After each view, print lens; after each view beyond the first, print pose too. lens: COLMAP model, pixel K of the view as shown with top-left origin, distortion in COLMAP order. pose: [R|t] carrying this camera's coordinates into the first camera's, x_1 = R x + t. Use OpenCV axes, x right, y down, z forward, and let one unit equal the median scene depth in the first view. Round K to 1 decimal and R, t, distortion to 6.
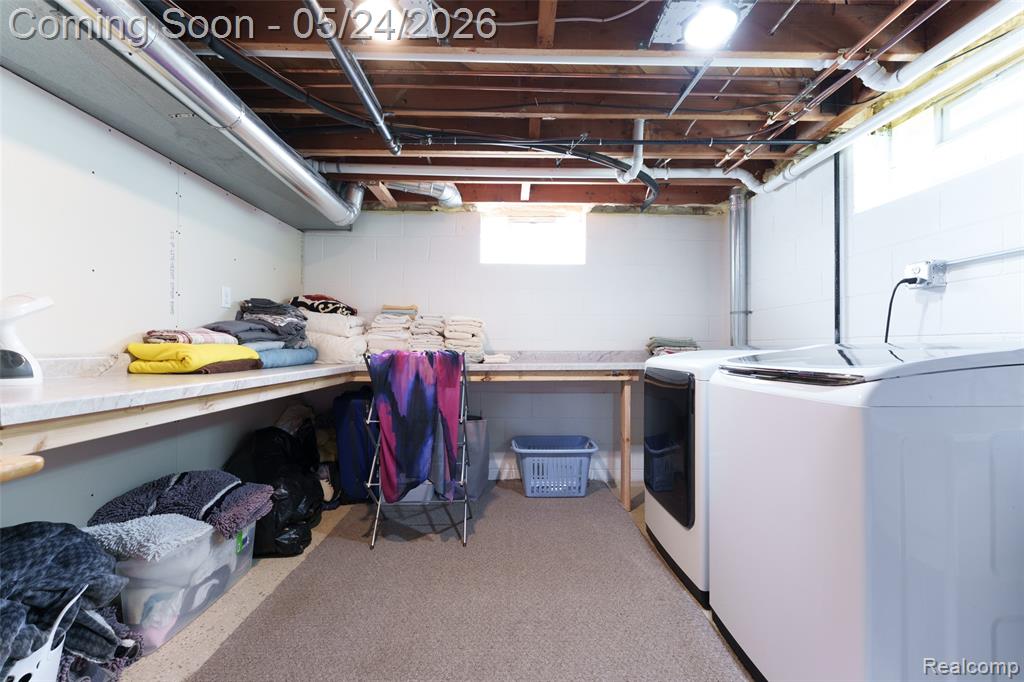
lens RADIAL K [[409.2, 0, 514.0], [0, 409.2, 344.8], [0, 0, 1]] dist [-0.000099, 0.000443]
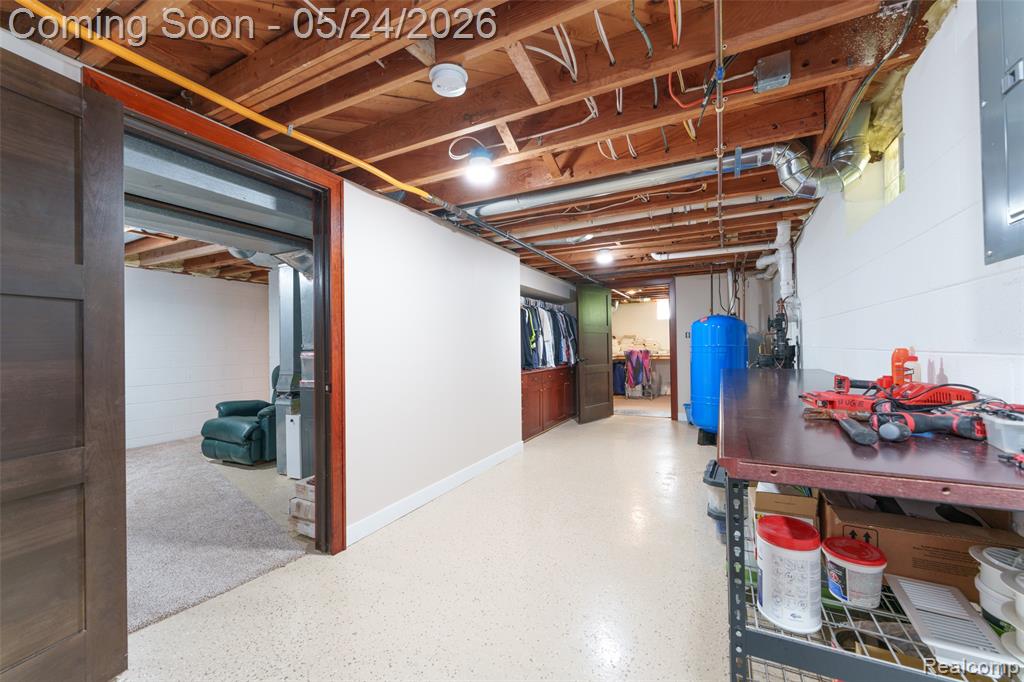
lens RADIAL K [[409.2, 0, 510.3], [0, 409.2, 345.4], [0, 0, 1]] dist [-0.000099, 0.000443]
pose [[0.883211, -0.011038, -0.468847, 0.512623], [0.014715, 0.999883, 0.004181, -0.060289], [0.468746, -0.010592, 0.883270, -2.960850]]
